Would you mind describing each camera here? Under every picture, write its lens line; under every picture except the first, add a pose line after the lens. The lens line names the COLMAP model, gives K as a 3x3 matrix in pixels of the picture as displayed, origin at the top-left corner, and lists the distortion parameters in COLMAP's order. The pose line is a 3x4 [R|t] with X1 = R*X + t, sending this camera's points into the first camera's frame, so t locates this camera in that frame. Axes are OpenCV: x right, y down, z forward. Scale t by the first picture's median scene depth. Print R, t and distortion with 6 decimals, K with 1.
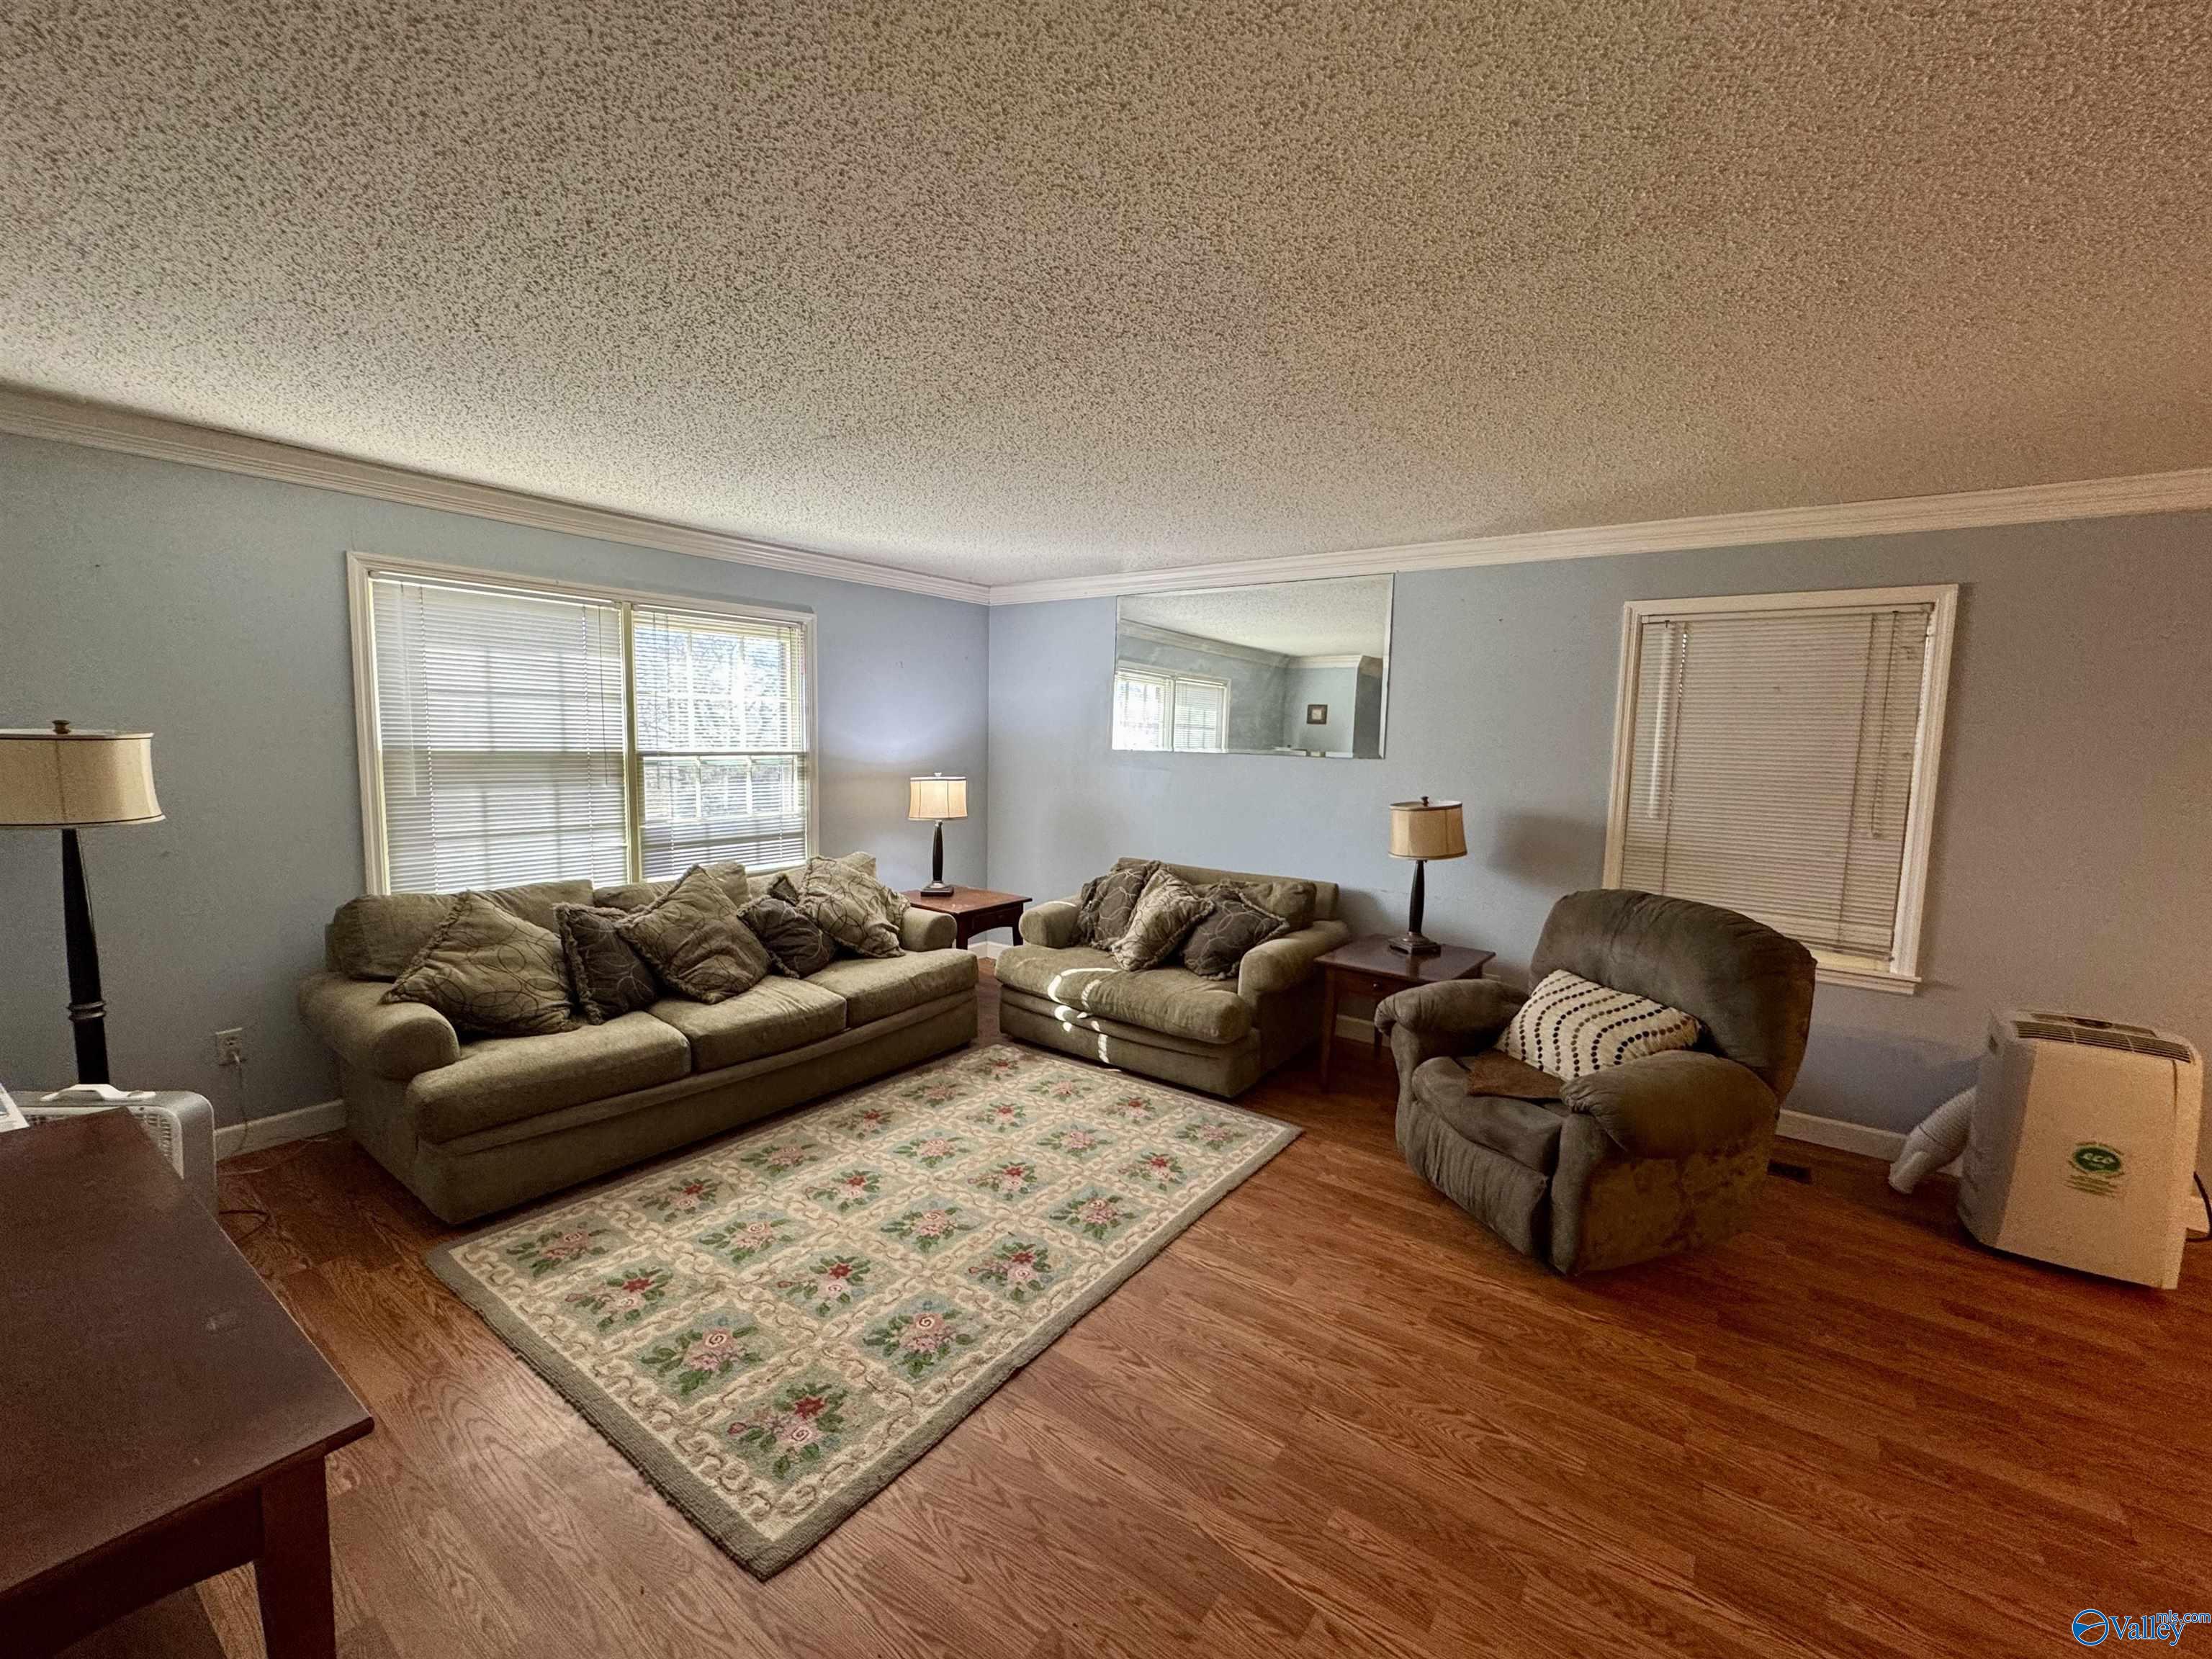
lens RADIAL K [[913.6, 0, 1114.6], [0, 913.6, 819.1], [0, 0, 1]] dist [-0.000712, 0.000830]
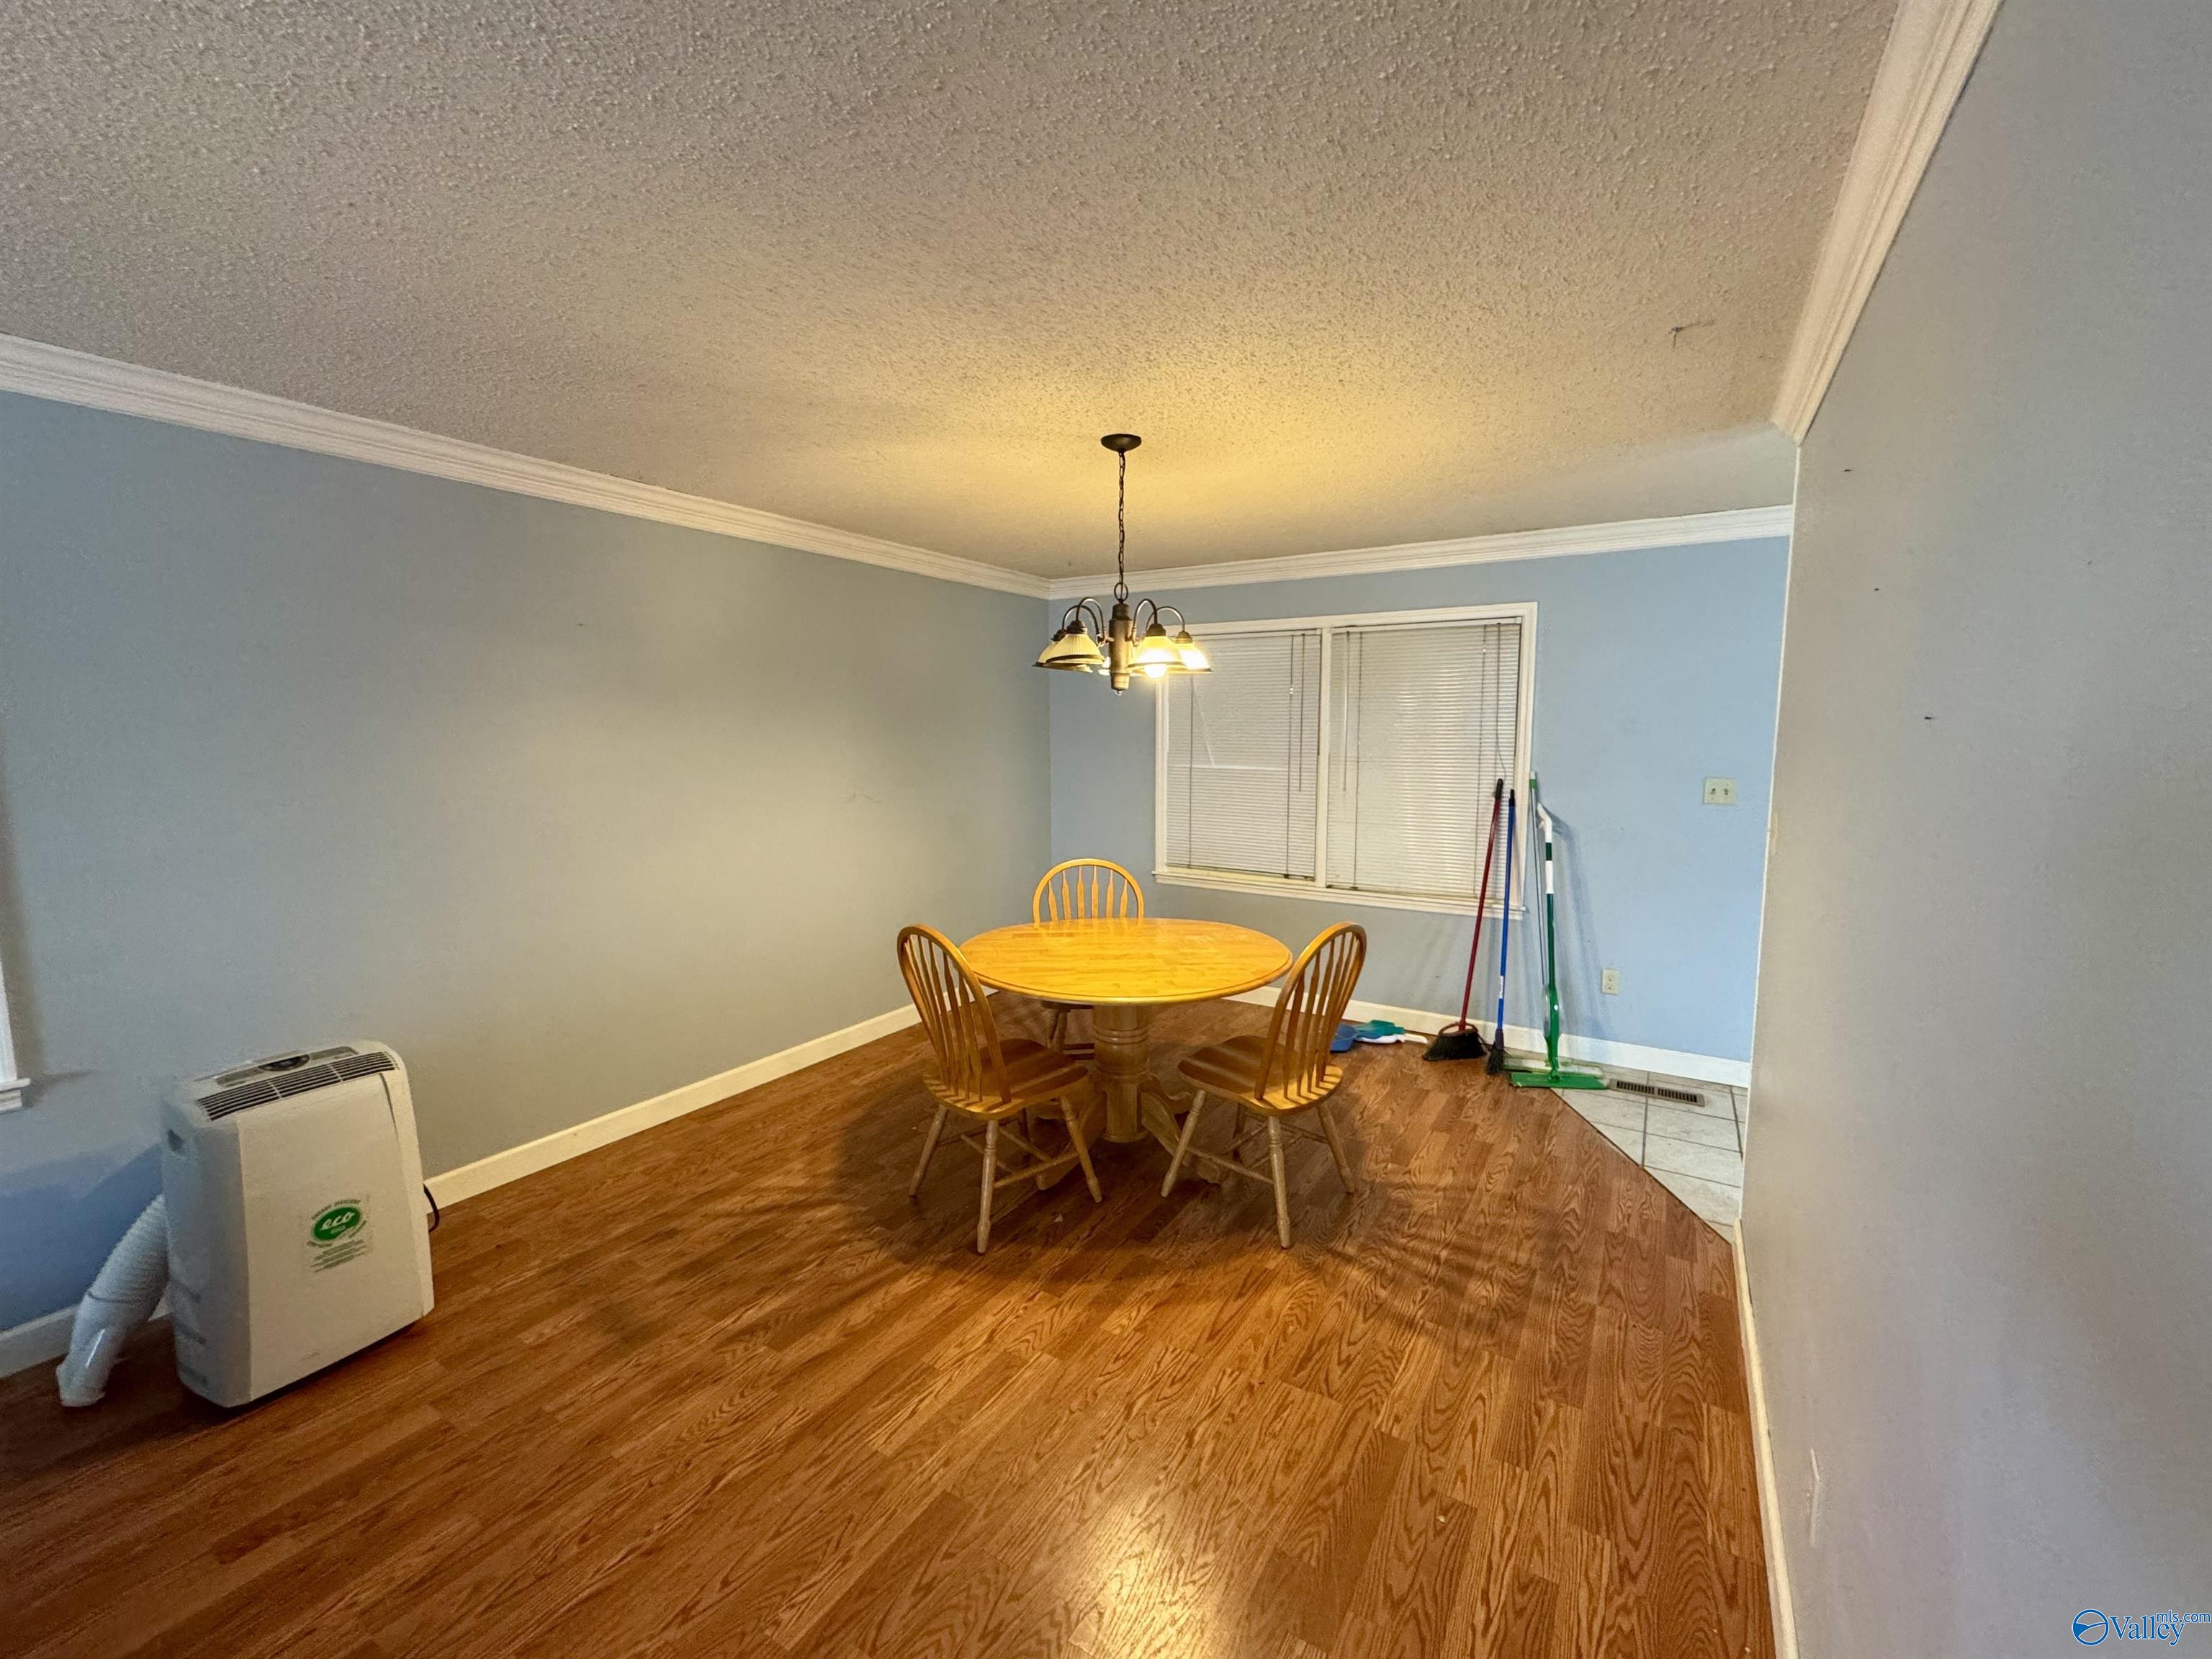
lens RADIAL K [[913.6, 0, 1096.8], [0, 913.6, 840.7], [0, 0, 1]] dist [-0.000712, 0.000830]
pose [[-0.065027, -0.143248, 0.987548, 0.213097], [0.095835, 0.984172, 0.149069, -0.017035], [-0.993271, 0.104335, -0.050270, 0.258420]]
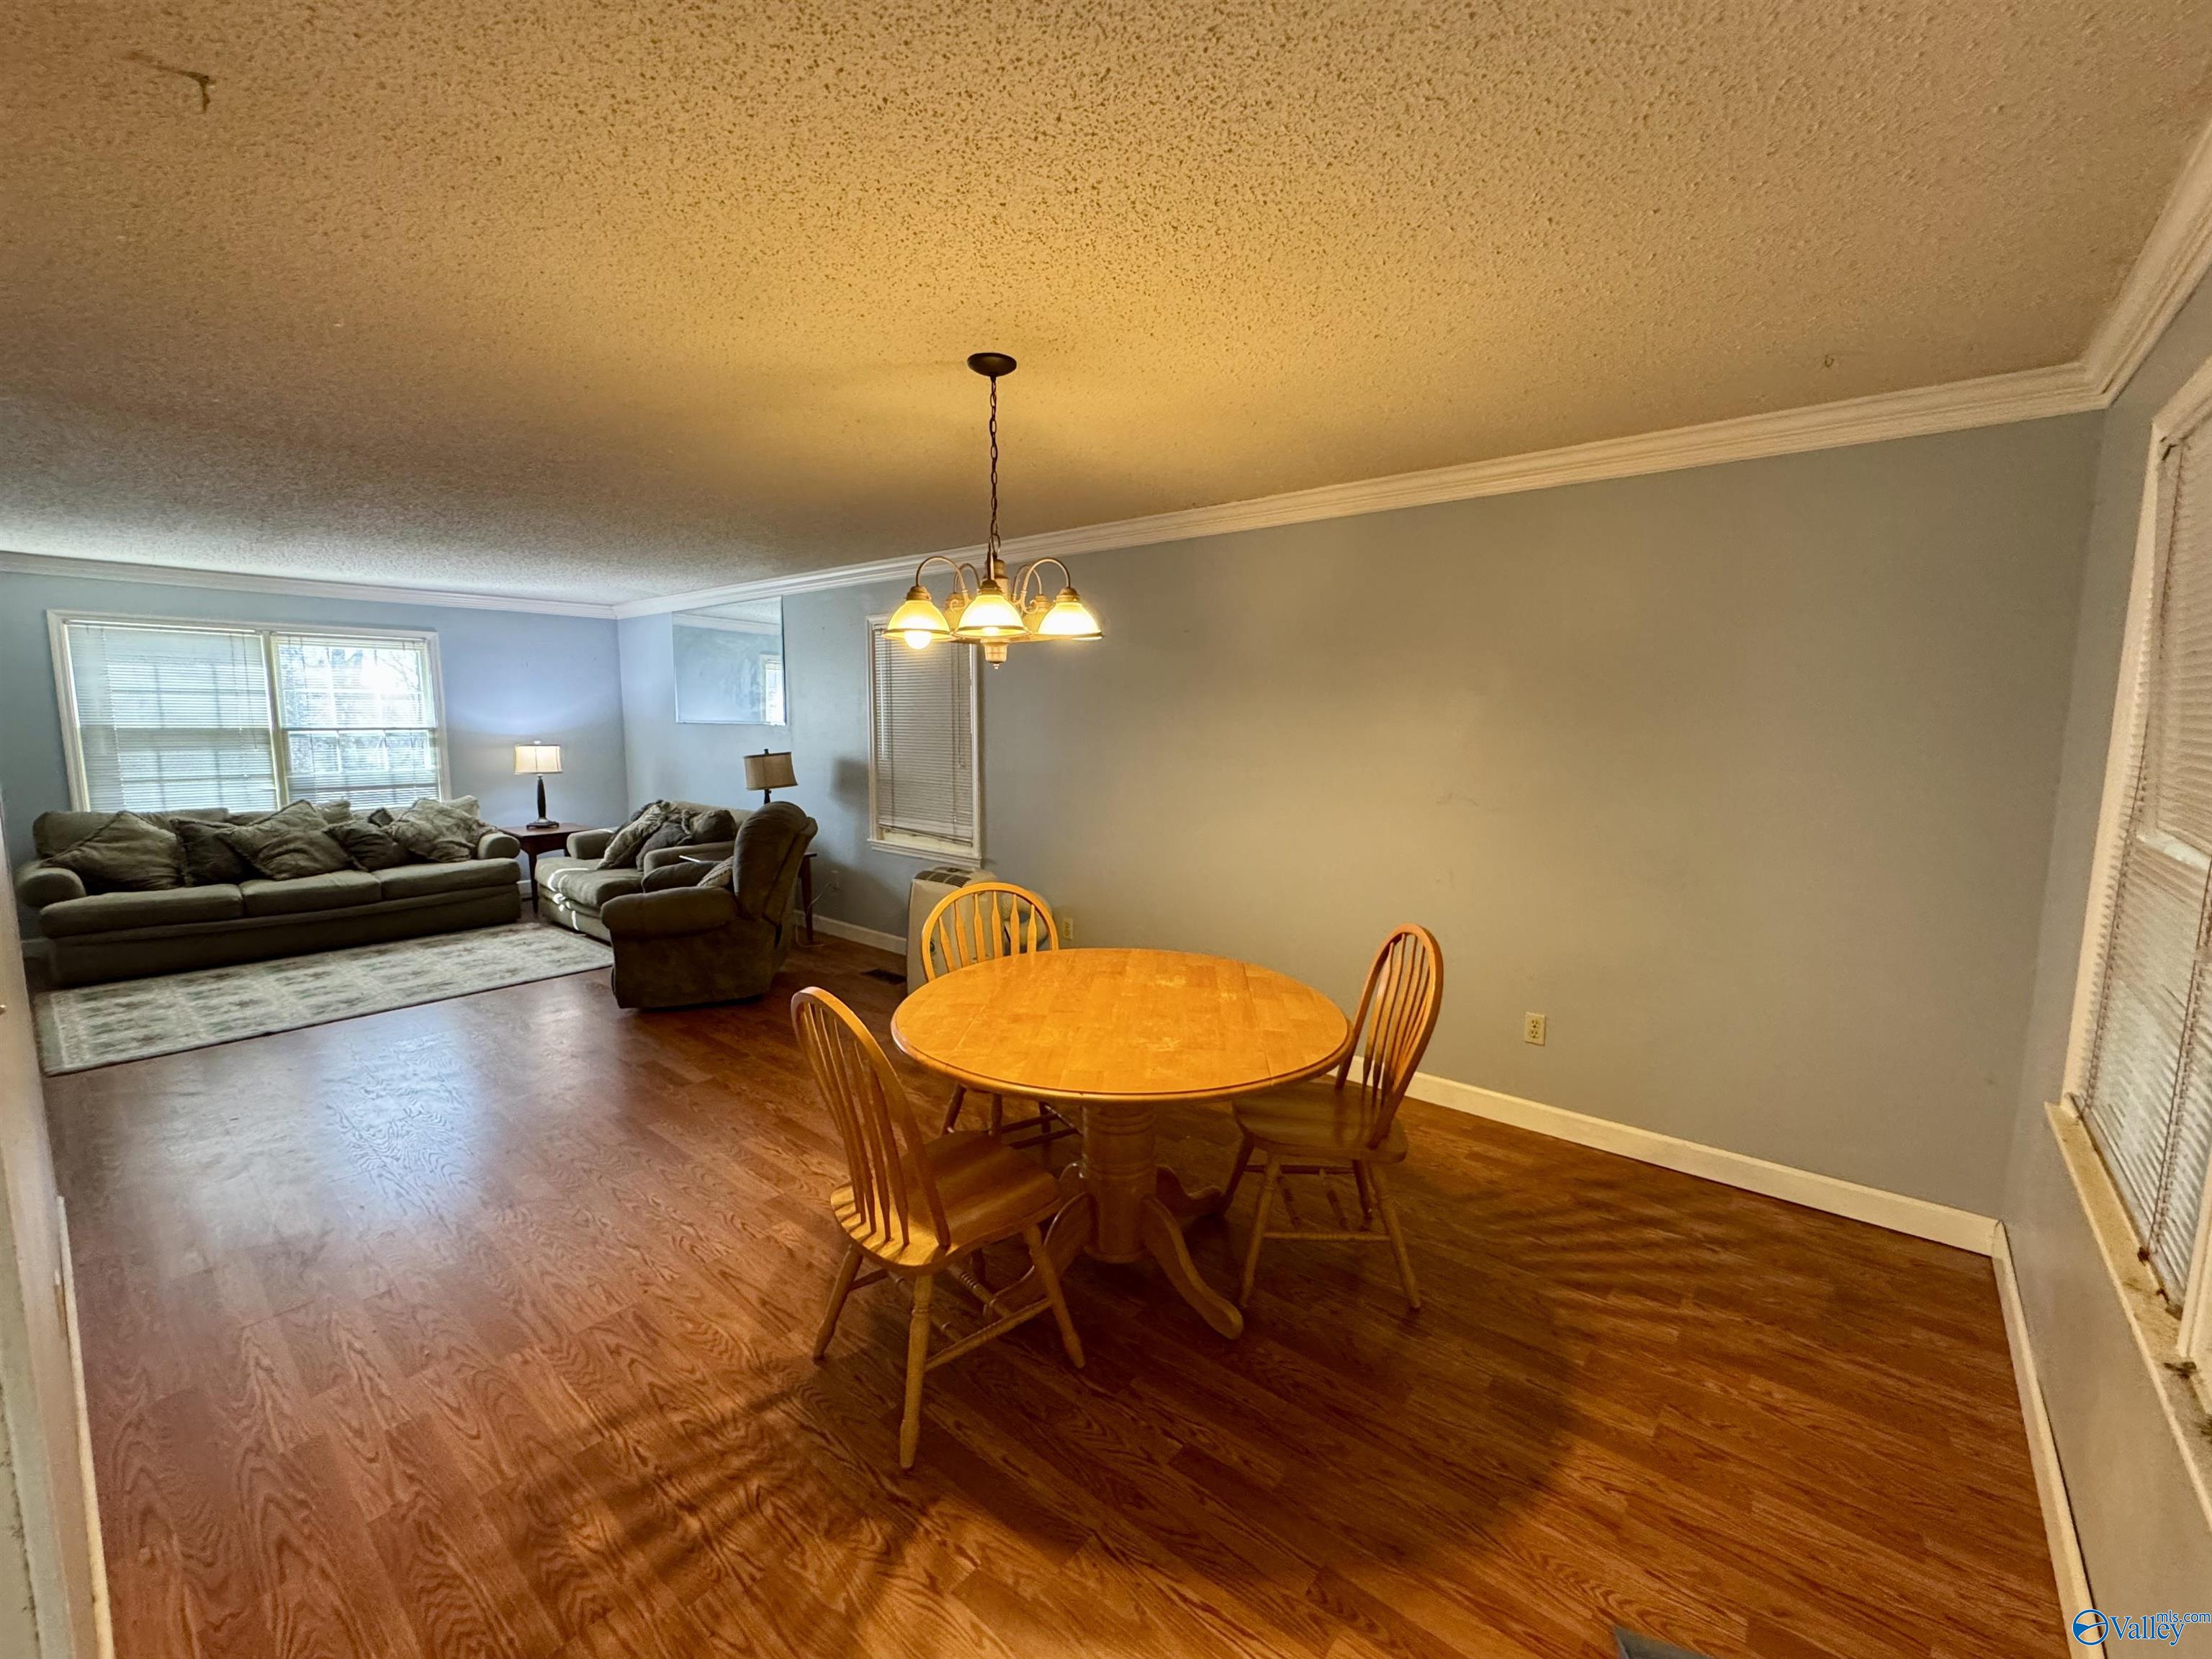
lens RADIAL K [[913.6, 0, 1108.7], [0, 913.6, 820.5], [0, 0, 1]] dist [-0.000712, 0.000830]
pose [[0.997297, -0.008878, -0.072934, 1.209325], [0.010252, 0.999776, 0.018493, 0.084175], [0.072753, -0.019191, 0.997165, -0.537776]]
